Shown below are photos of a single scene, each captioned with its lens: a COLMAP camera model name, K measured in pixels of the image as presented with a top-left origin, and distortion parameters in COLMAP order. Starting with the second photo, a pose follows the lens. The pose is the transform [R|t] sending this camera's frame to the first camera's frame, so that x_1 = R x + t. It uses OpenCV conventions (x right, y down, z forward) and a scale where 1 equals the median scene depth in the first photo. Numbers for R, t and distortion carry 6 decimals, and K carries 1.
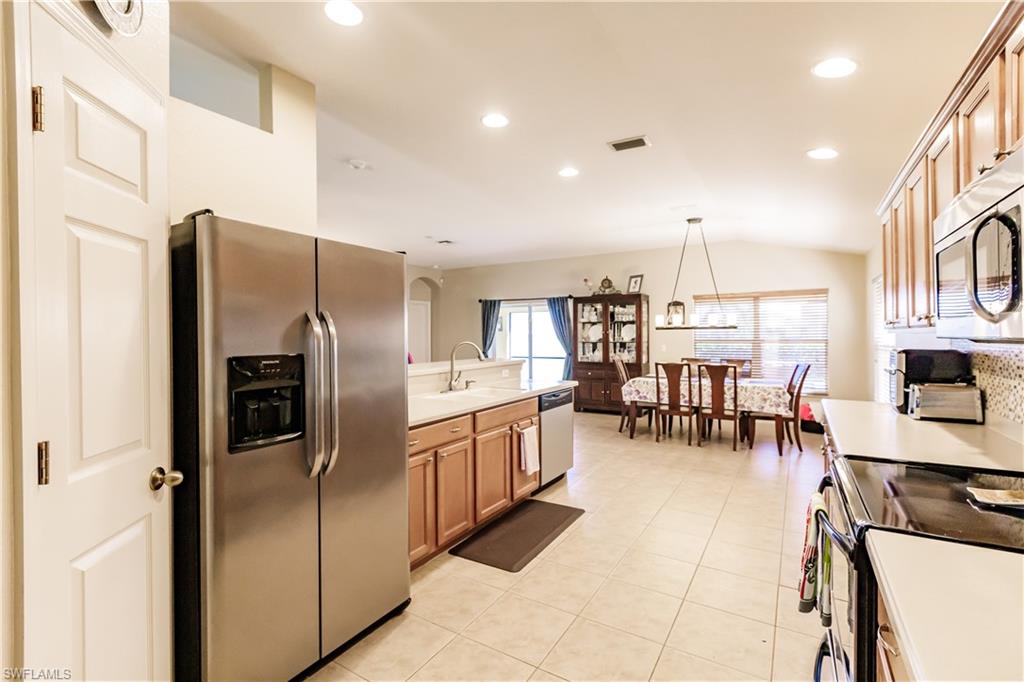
lens RADIAL K [[462.9, 0, 512.0], [0, 462.9, 341.0], [0, 0, 1]] dist [0.001289, -0.000041]
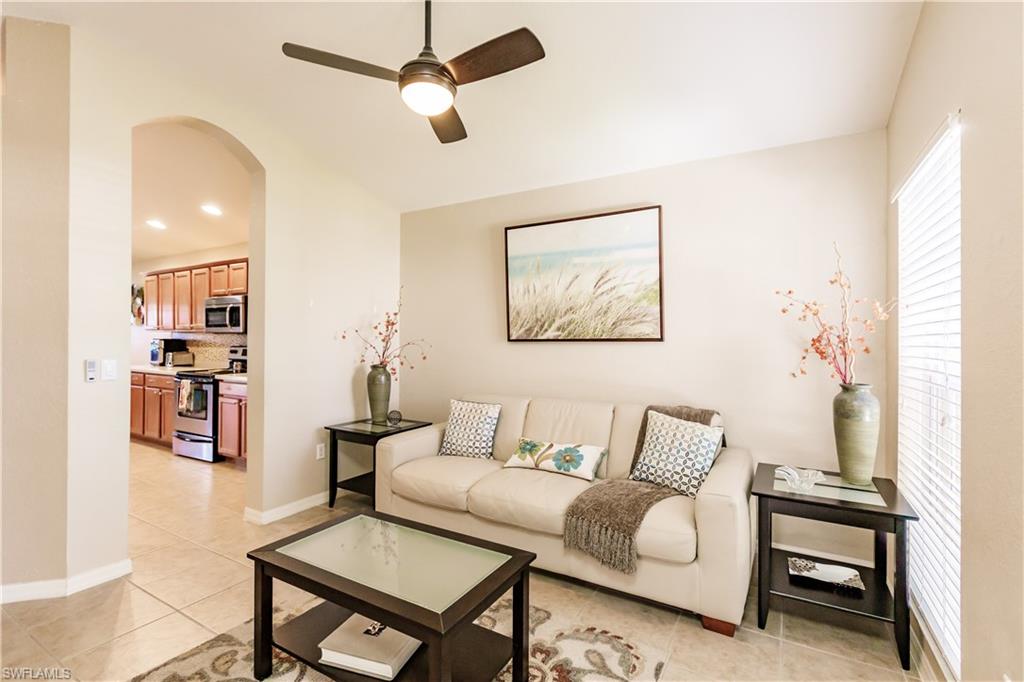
lens RADIAL K [[462.9, 0, 512.0], [0, 462.9, 341.0], [0, 0, 1]] dist [0.001289, -0.000041]
pose [[-0.028825, 0.005343, 0.999570, -0.741903], [0.004119, 0.999978, -0.005226, 0.023632], [-0.999576, 0.003967, -0.028847, -0.334837]]
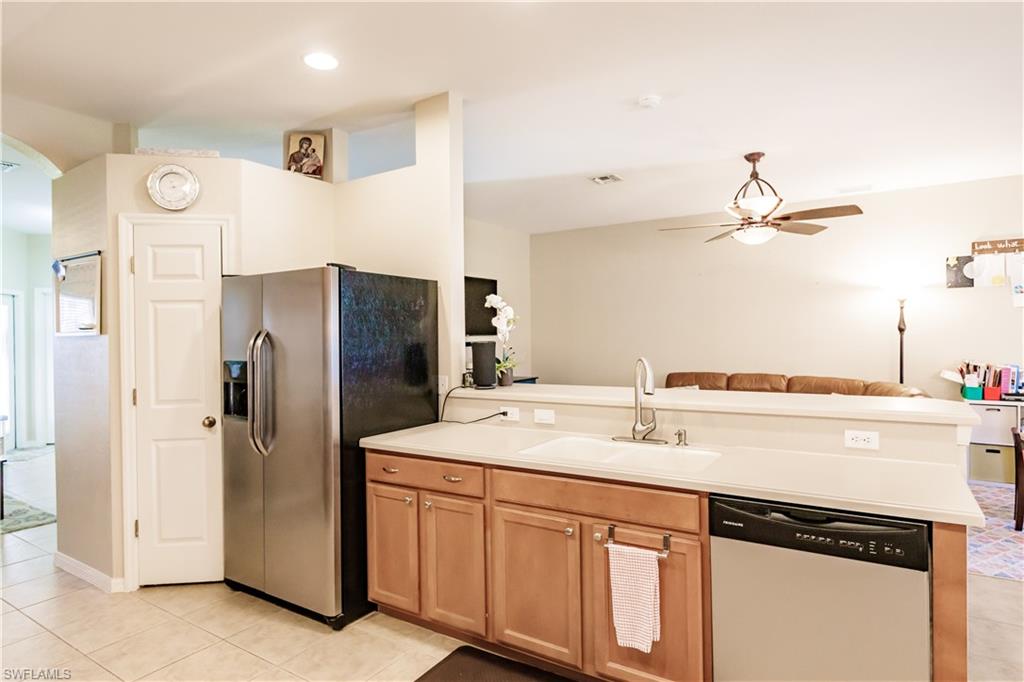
lens RADIAL K [[583.2, 0, 512.0], [0, 583.2, 341.0], [0, 0, 1]] dist [-0.000720, 0.000107]
pose [[-0.031195, 0.014524, -0.999408, 0.412745], [0.001436, 0.999894, 0.014486, -0.018921], [0.999512, -0.000983, -0.031213, 0.594644]]
